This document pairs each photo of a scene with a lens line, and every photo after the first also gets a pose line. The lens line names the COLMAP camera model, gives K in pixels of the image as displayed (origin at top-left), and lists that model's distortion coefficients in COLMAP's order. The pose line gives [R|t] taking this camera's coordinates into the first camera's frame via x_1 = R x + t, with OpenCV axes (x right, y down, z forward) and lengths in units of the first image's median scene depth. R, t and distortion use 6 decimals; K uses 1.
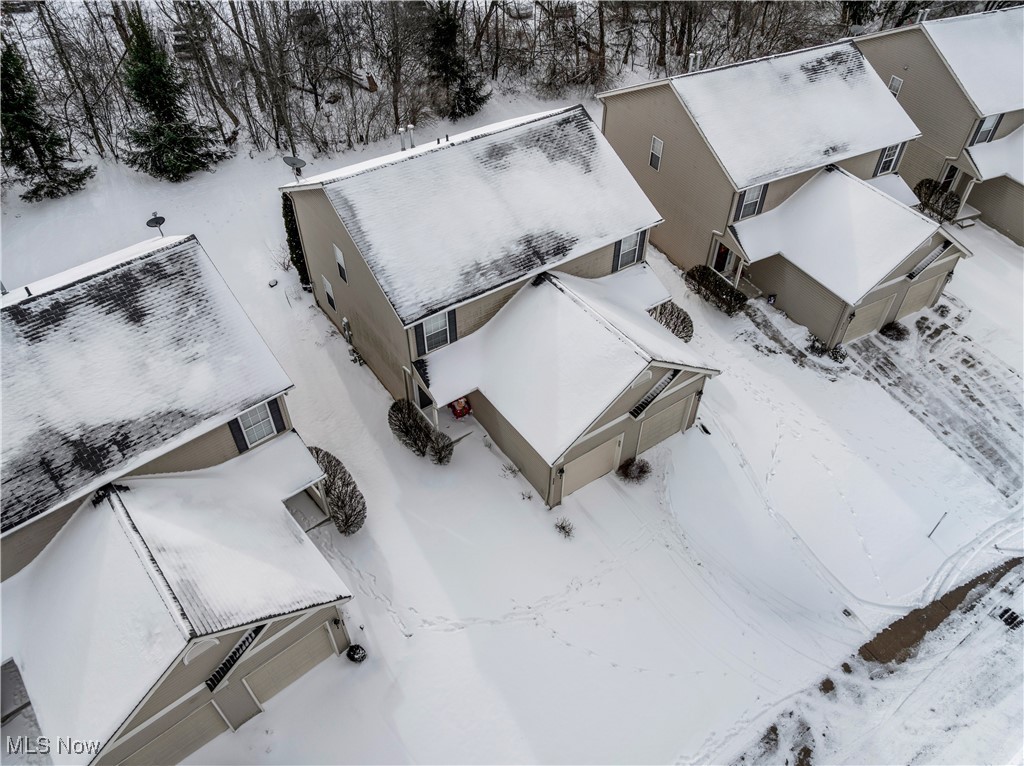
lens RADIAL K [[720.7, 0, 514.6], [0, 720.7, 383.5], [0, 0, 1]] dist [-0.038591, 0.005293]
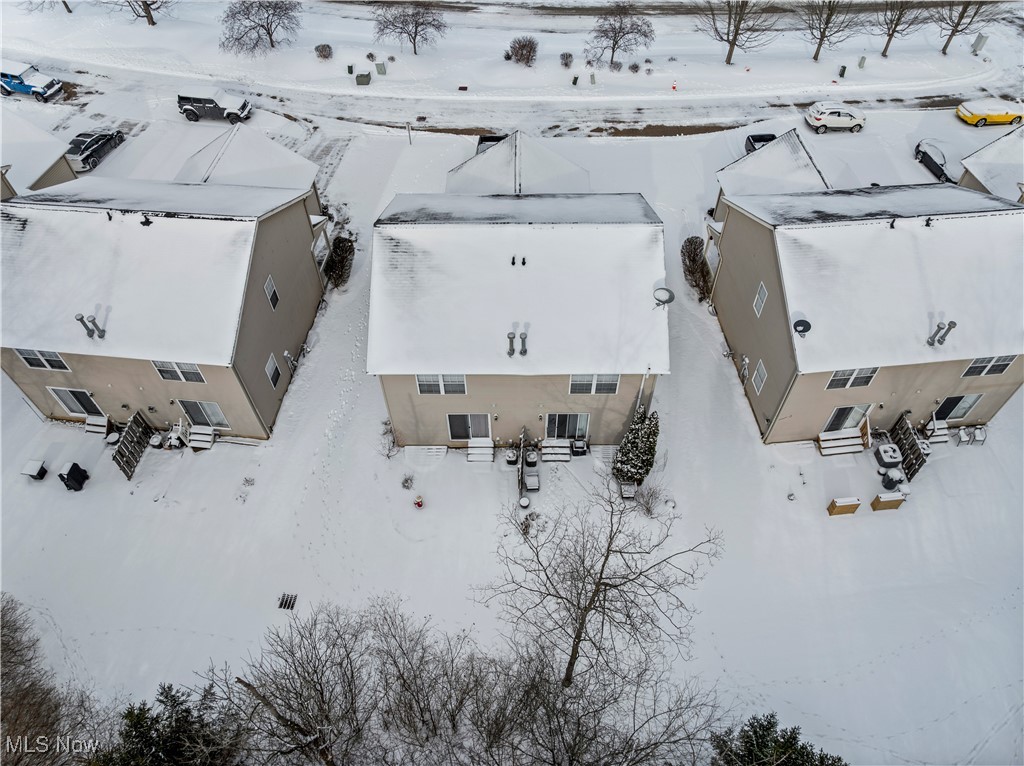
lens RADIAL K [[720.7, 0, 514.6], [0, 720.7, 383.5], [0, 0, 1]] dist [-0.038591, 0.005293]
pose [[-0.818049, -0.455674, 0.350937, -0.556184], [0.402163, -0.016980, 0.915411, -1.336629], [-0.411170, 0.889985, 0.197146, 1.022033]]
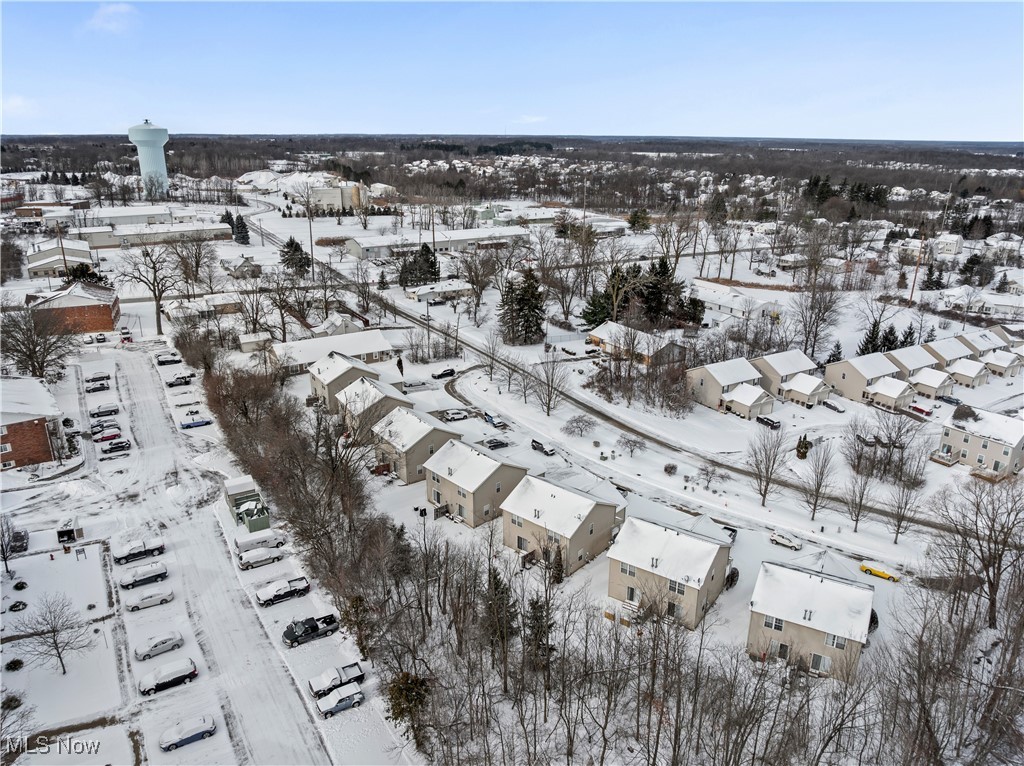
lens RADIAL K [[718.9, 0, 512.0], [0, 718.9, 383.0], [0, 0, 1]] dist [-0.013029, -0.053266]
pose [[-0.237137, -0.328647, 0.914197, -3.068910], [0.675604, 0.620425, 0.398286, -2.227290], [-0.698086, 0.712084, 0.074910, 0.555579]]
